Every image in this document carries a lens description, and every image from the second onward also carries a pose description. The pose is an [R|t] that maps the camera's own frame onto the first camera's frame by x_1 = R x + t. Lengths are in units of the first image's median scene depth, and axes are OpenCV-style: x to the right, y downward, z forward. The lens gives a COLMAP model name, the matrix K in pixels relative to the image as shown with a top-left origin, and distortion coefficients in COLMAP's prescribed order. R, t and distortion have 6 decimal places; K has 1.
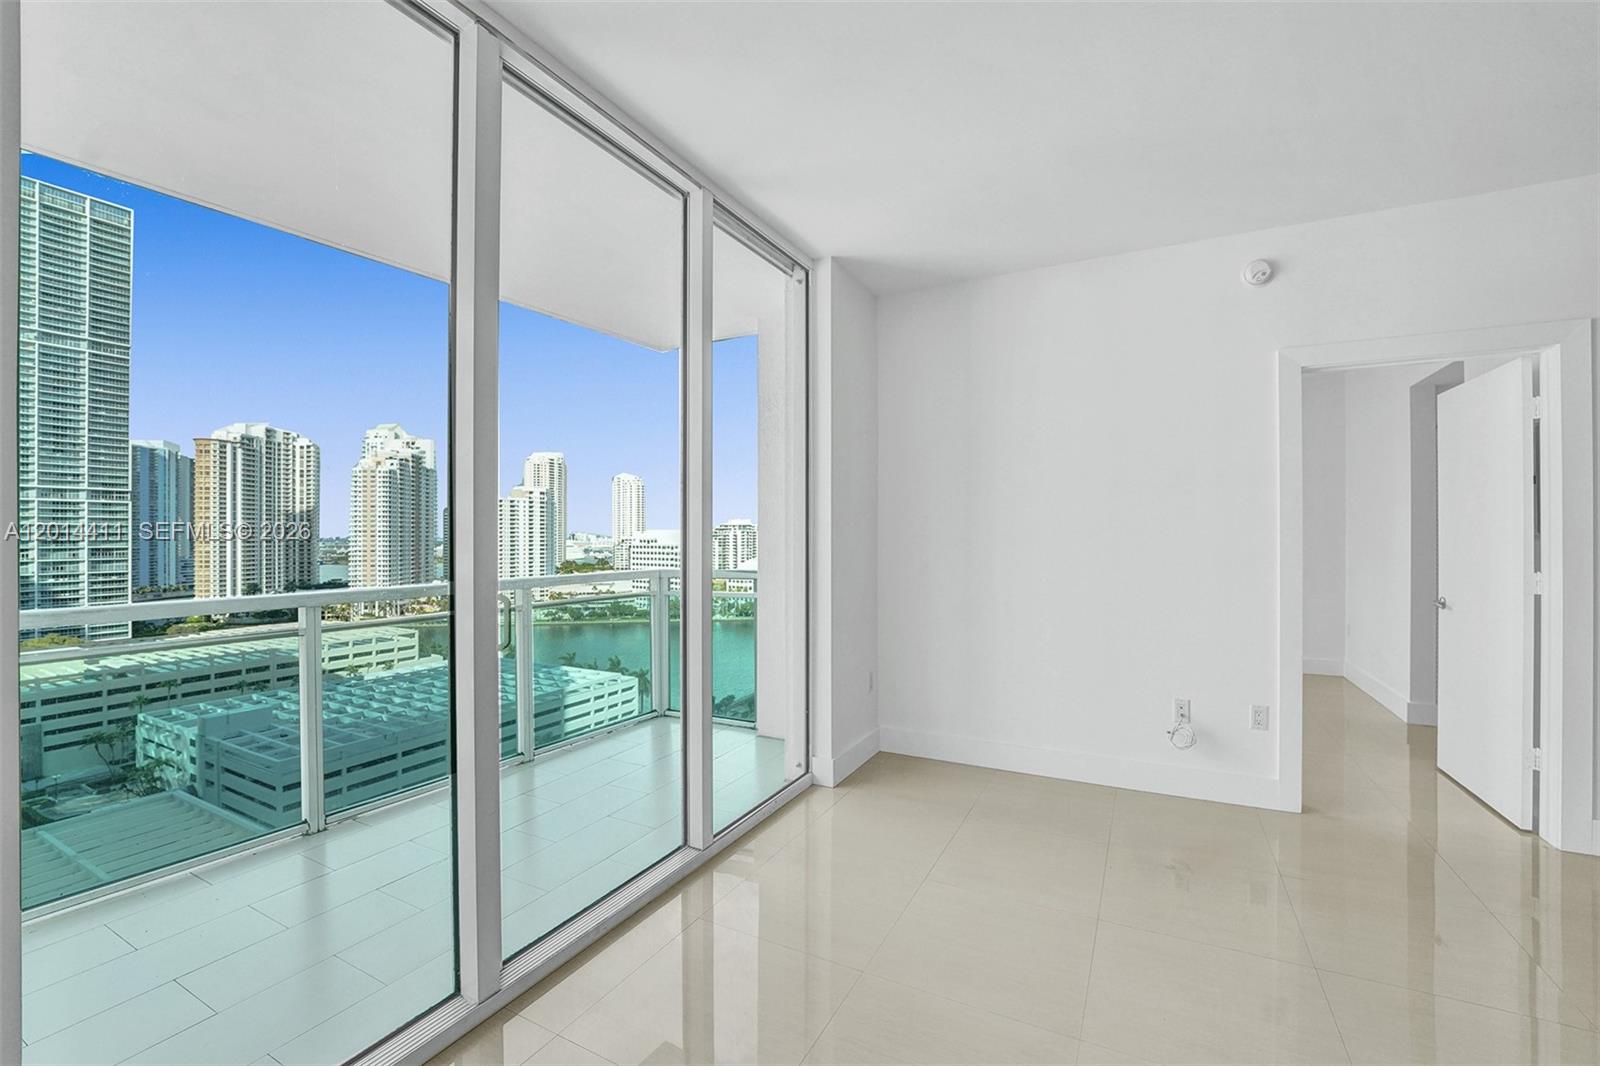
lens RADIAL K [[663.9, 0, 813.8], [0, 663.9, 533.1], [0, 0, 1]] dist [-0.023506, 0.001042]
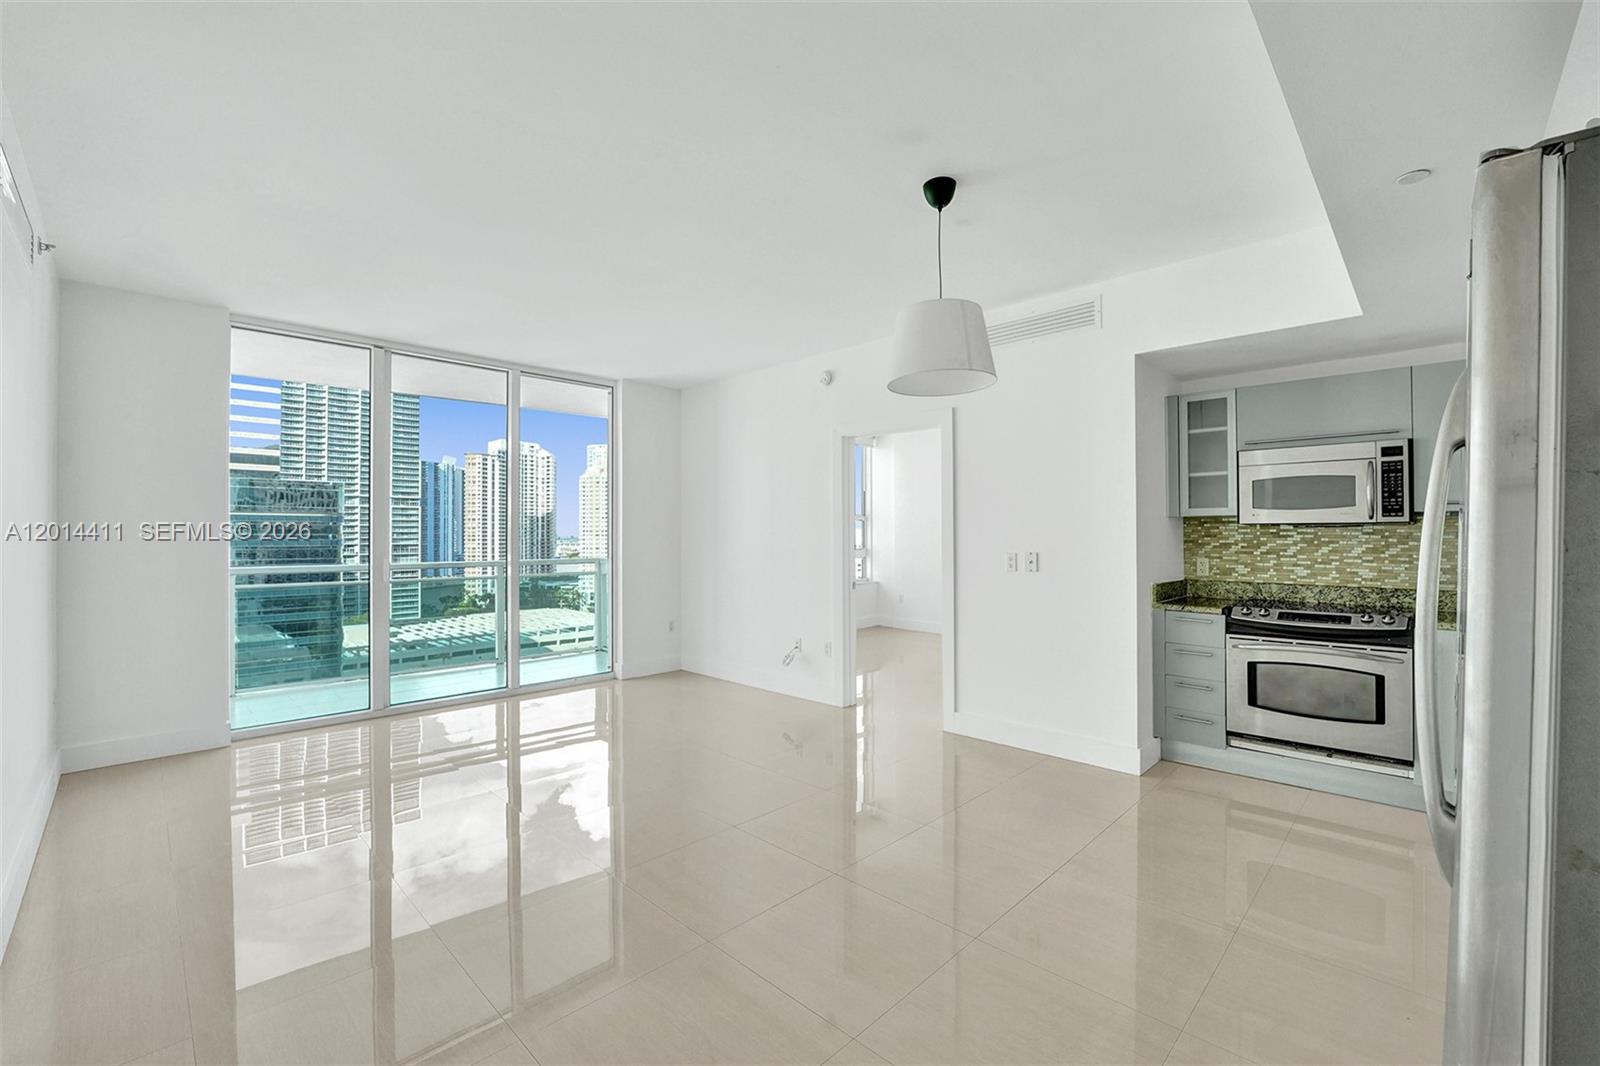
lens RADIAL K [[663.9, 0, 806.5], [0, 663.9, 530.4], [0, 0, 1]] dist [-0.023506, 0.001042]
pose [[0.960789, 0.001872, -0.277273, 0.903302], [-0.003358, 0.999982, -0.004881, -0.007206], [0.277259, 0.005621, 0.960779, -0.508746]]
